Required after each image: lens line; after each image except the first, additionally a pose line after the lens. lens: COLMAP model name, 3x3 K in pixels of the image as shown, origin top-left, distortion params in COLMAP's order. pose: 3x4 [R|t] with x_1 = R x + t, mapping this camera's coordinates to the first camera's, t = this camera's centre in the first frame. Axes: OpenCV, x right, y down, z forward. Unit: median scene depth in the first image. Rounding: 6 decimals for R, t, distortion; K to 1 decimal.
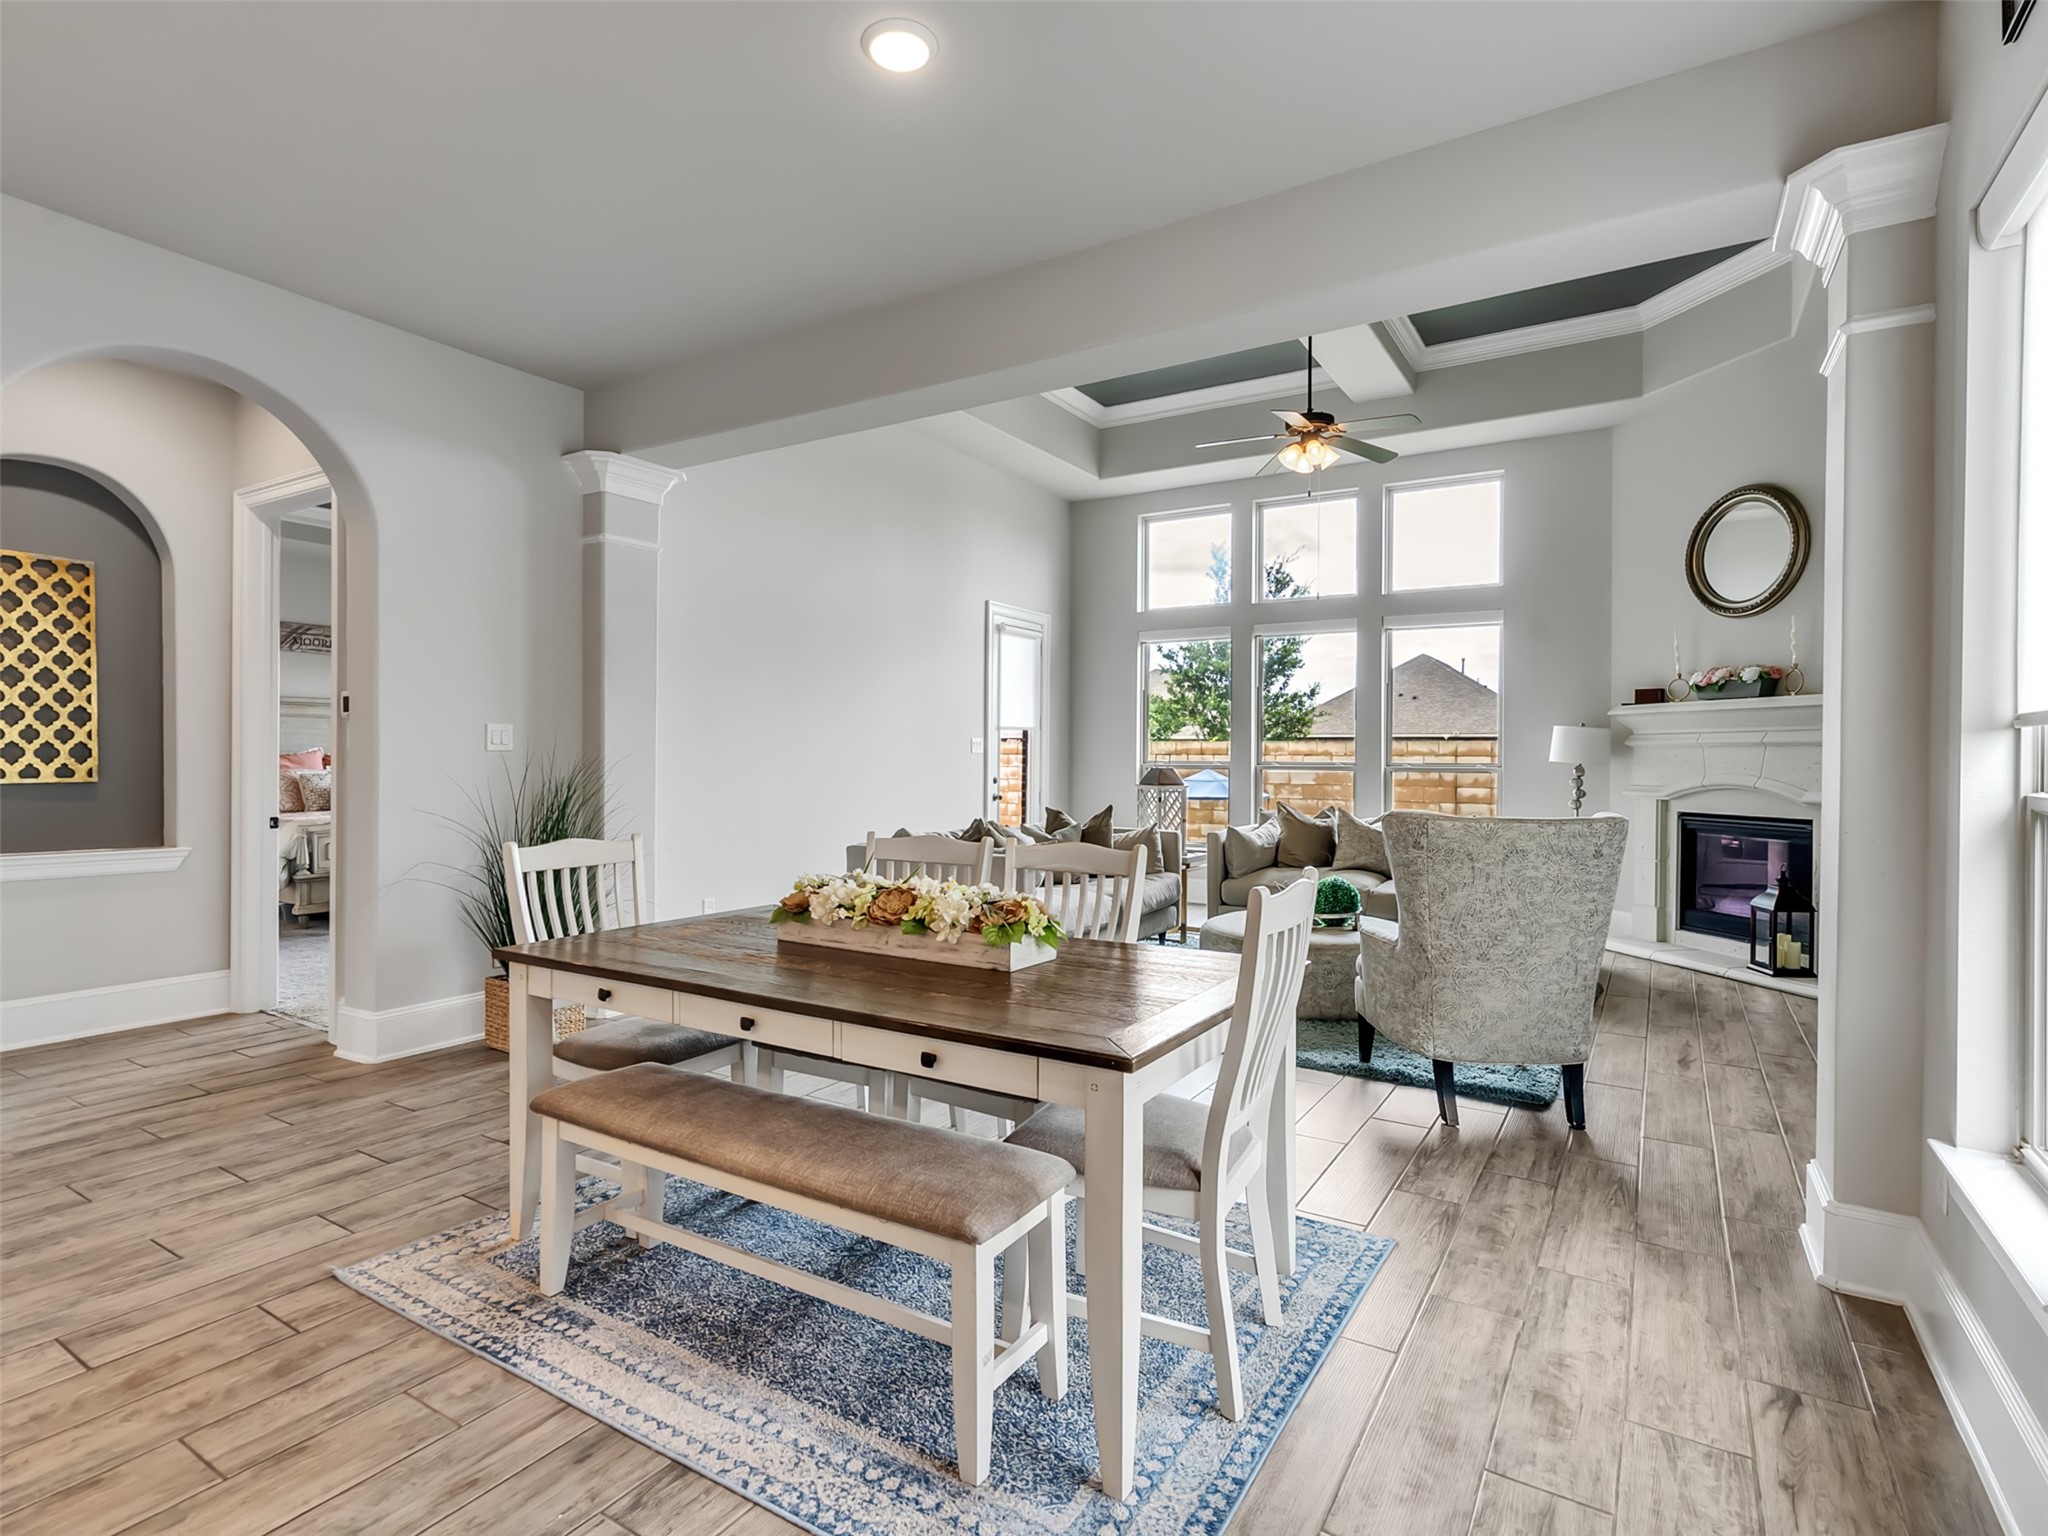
lens RADIAL K [[1047.2, 0, 1003.6], [0, 1047.2, 765.7], [0, 0, 1]] dist [-0.005538, 0.004416]
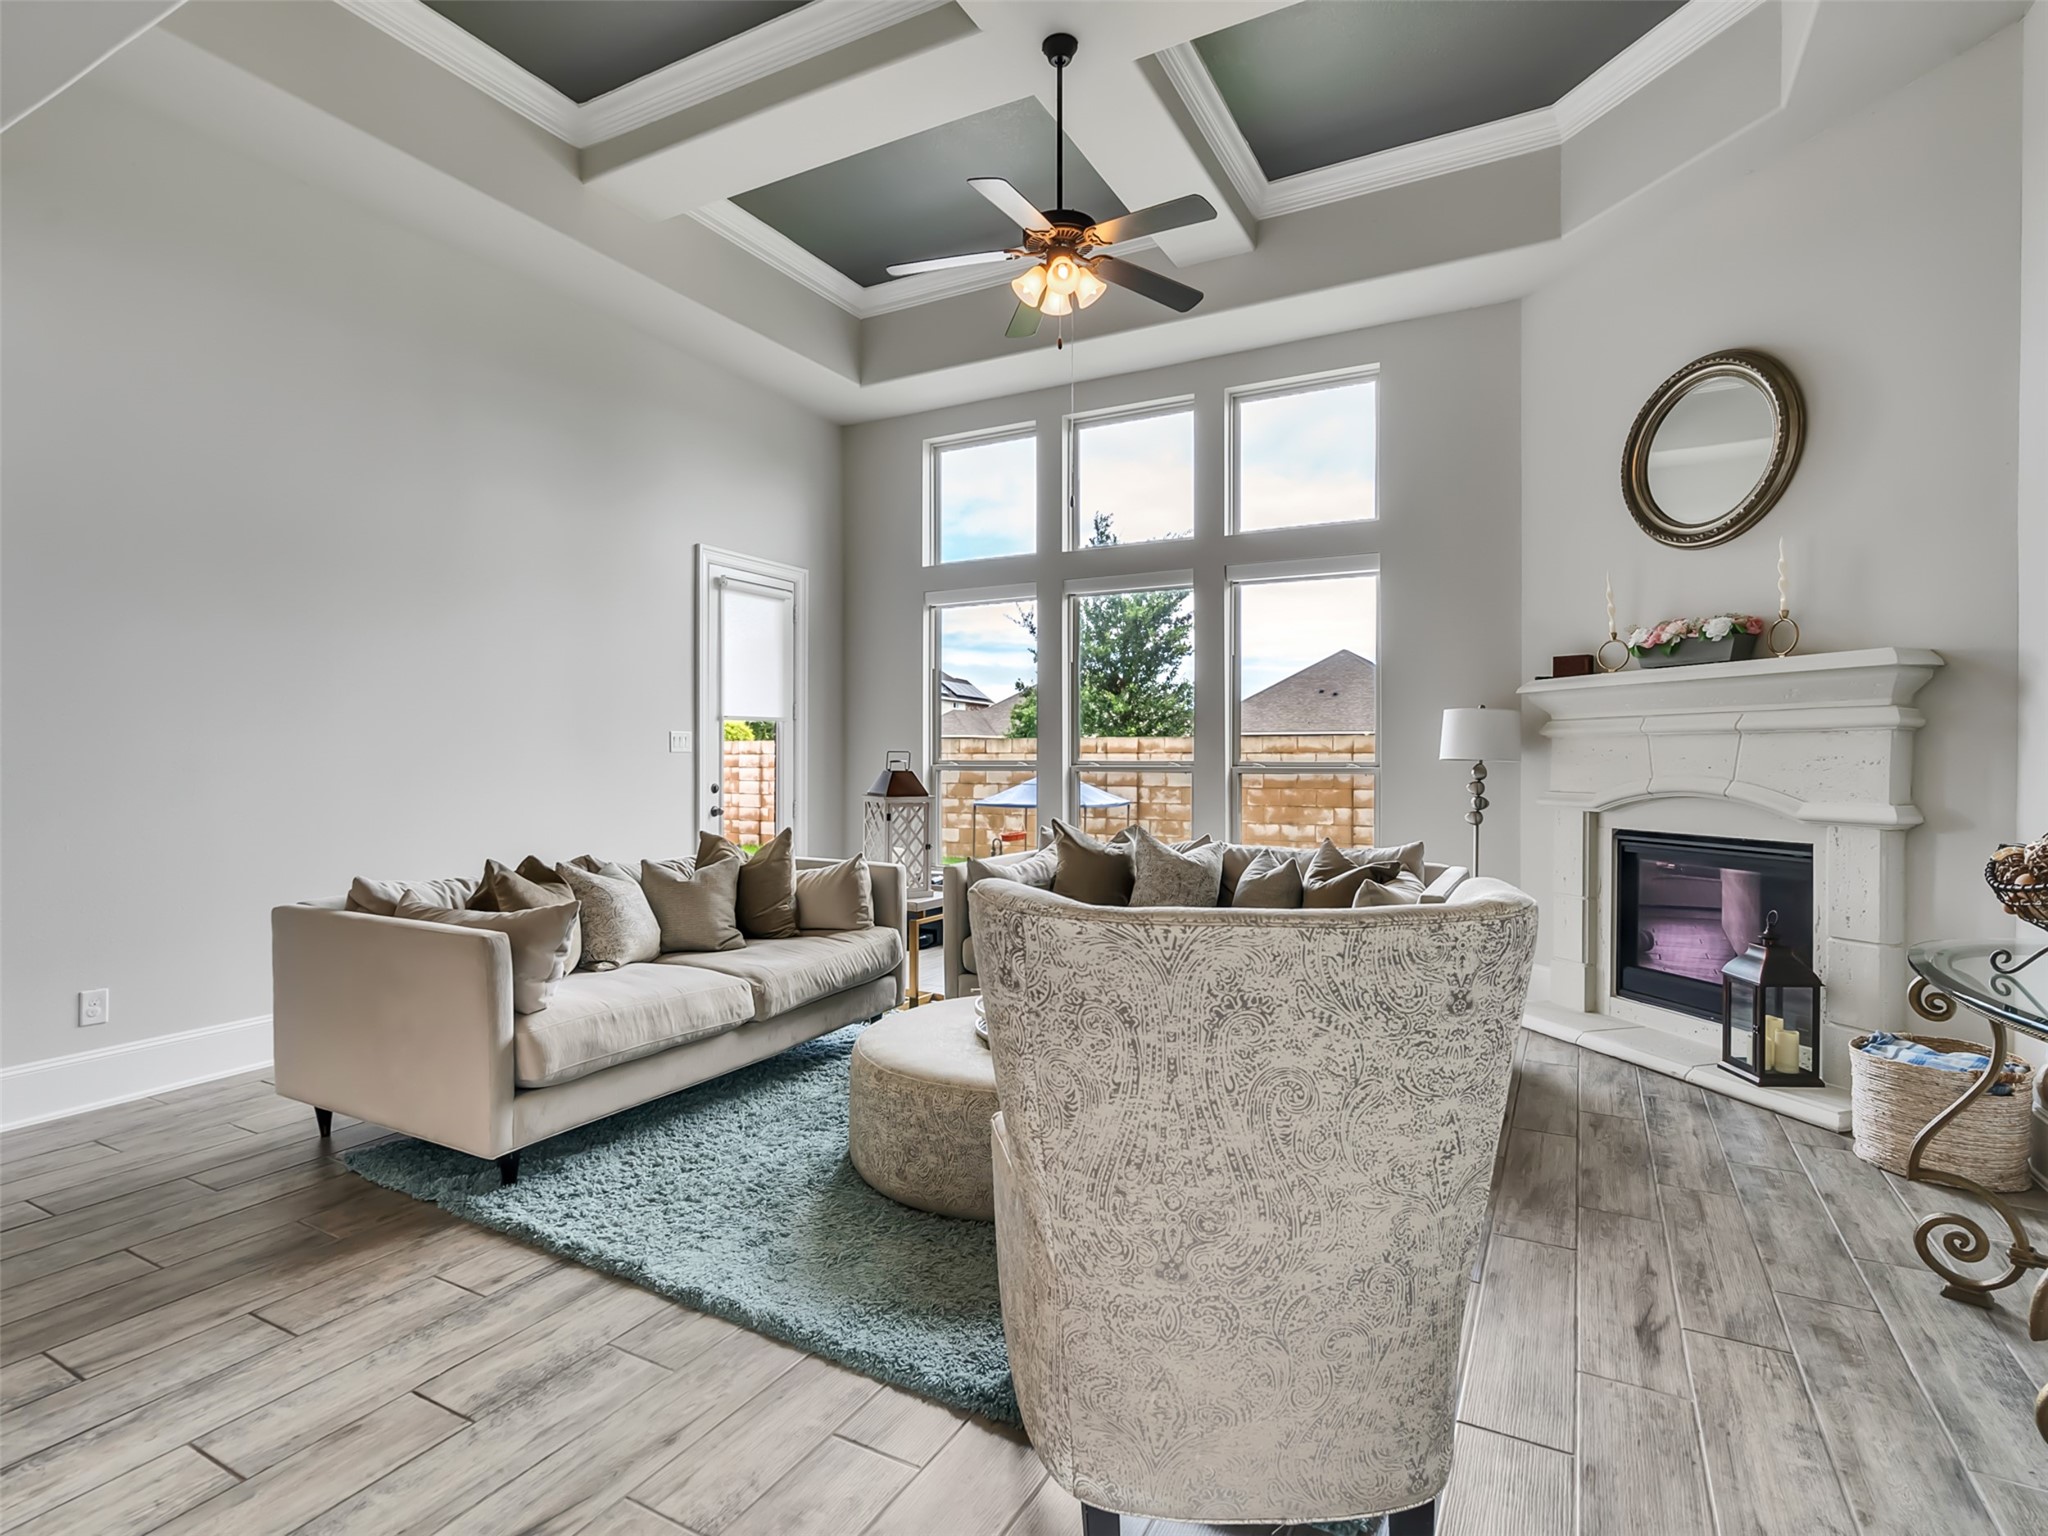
lens RADIAL K [[1047.2, 0, 1003.6], [0, 1047.2, 765.7], [0, 0, 1]] dist [-0.005538, 0.004416]
pose [[0.998256, -0.006186, 0.058705, 0.195862], [0.006195, 0.999981, 0.000040, -0.001142], [-0.058704, 0.000324, 0.998275, 0.323912]]
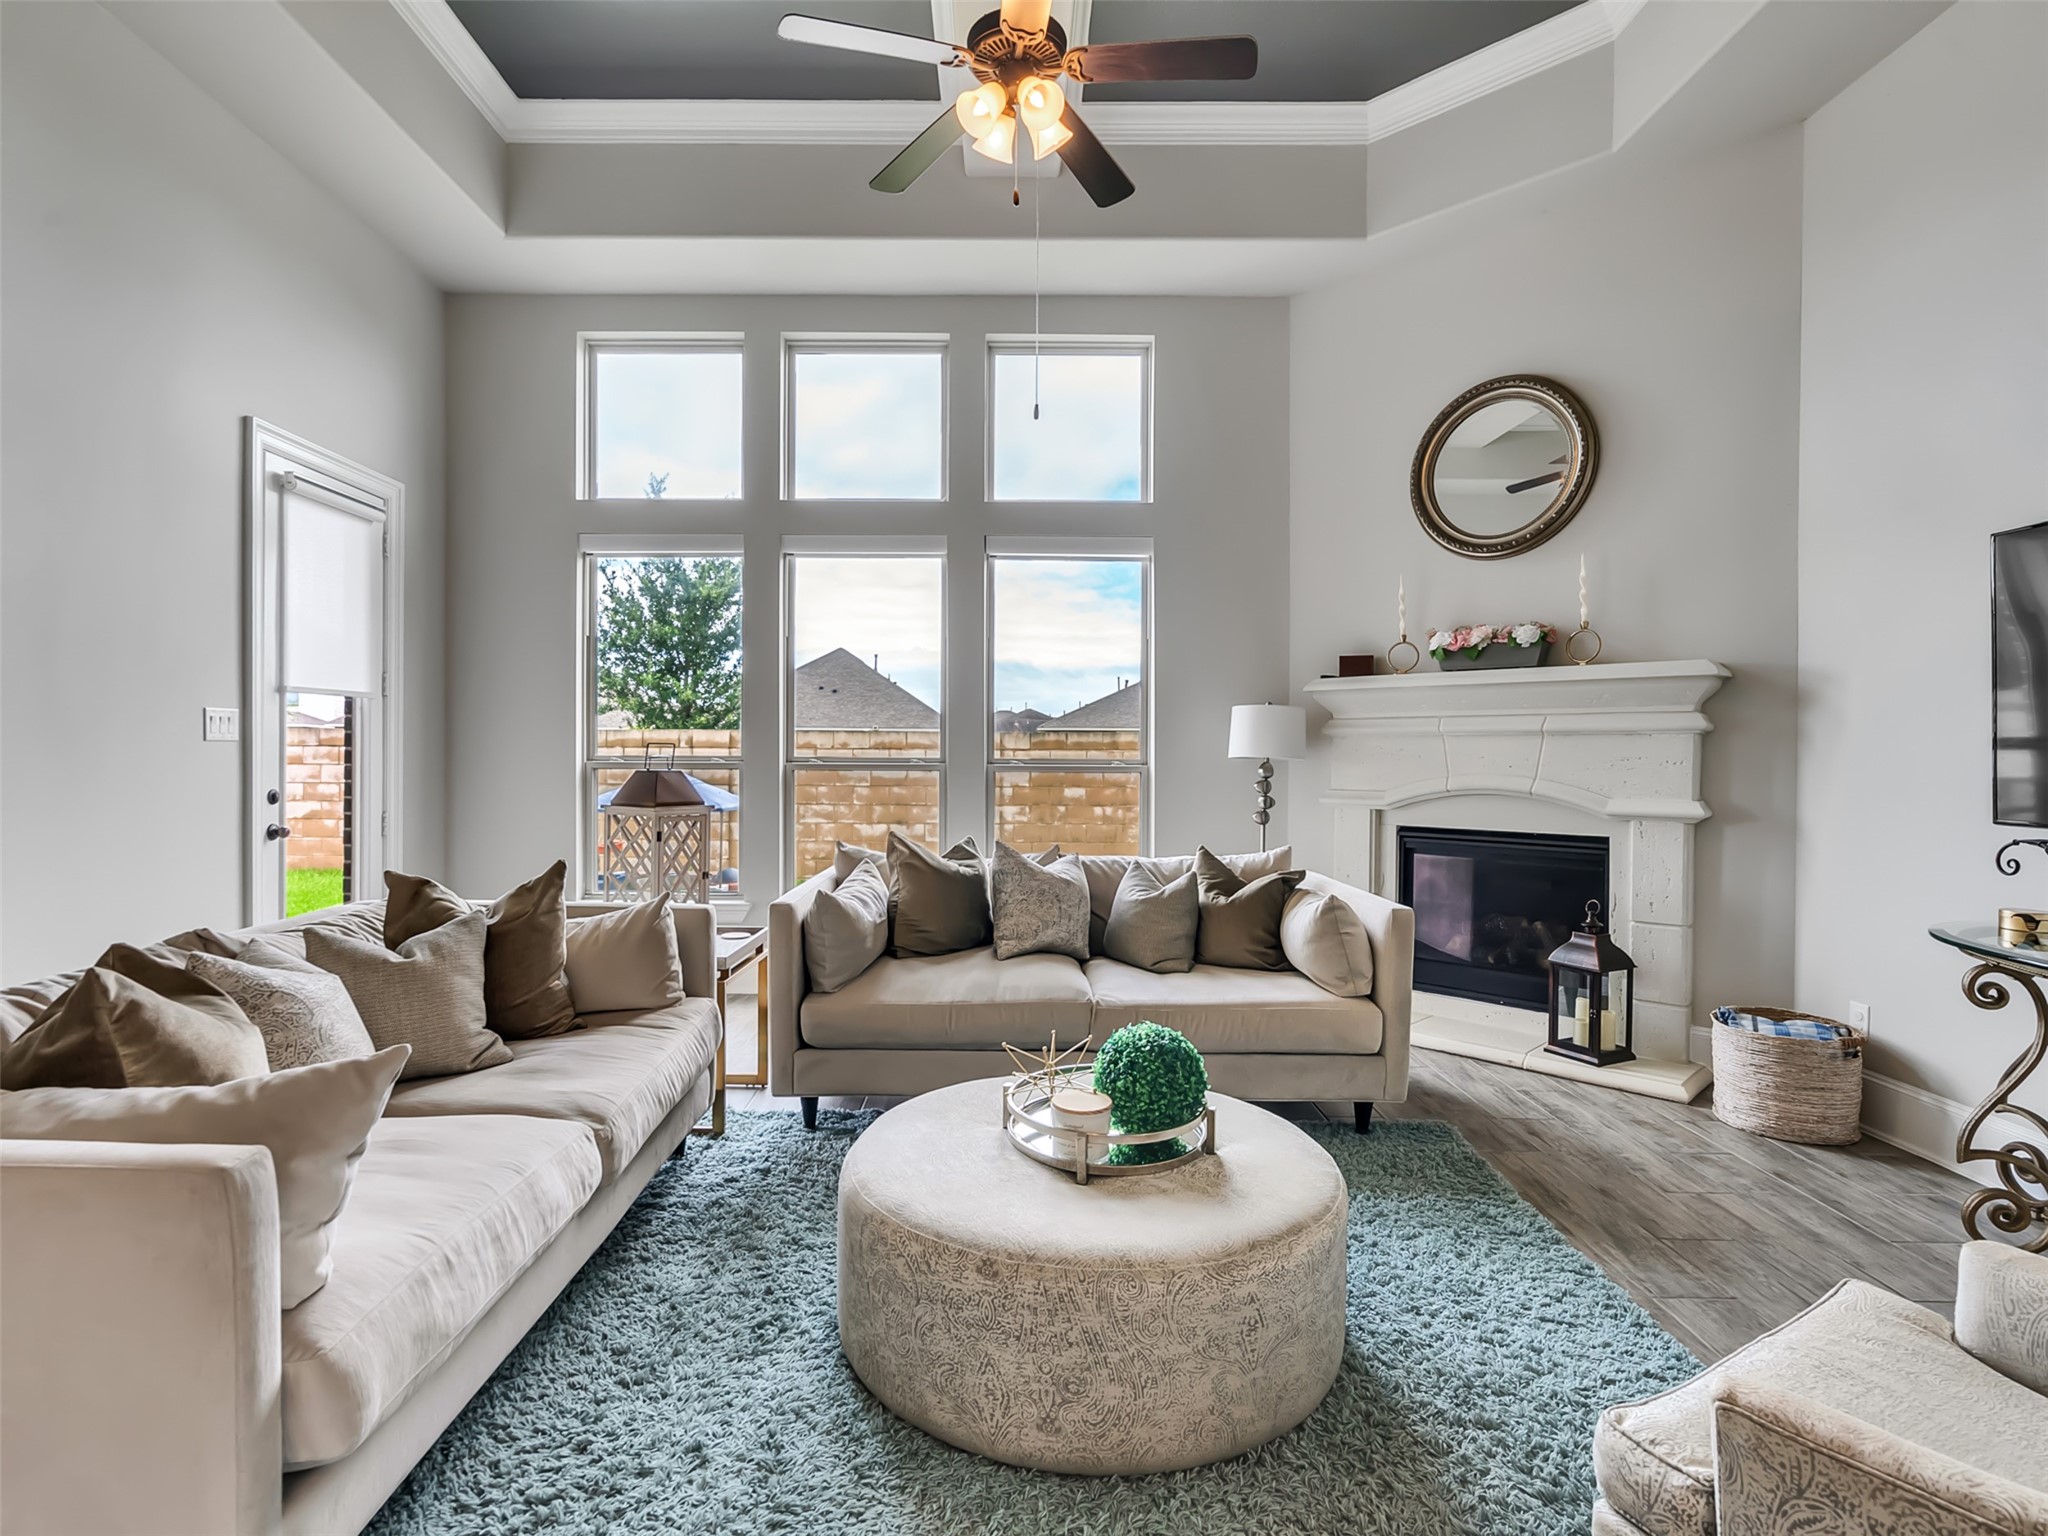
lens RADIAL K [[1047.2, 0, 1003.6], [0, 1047.2, 765.7], [0, 0, 1]] dist [-0.005538, 0.004416]
pose [[0.848947, -0.006027, 0.528444, 0.029830], [0.002884, 0.999973, 0.006771, -0.003479], [-0.528471, -0.004224, 0.848941, 0.534438]]
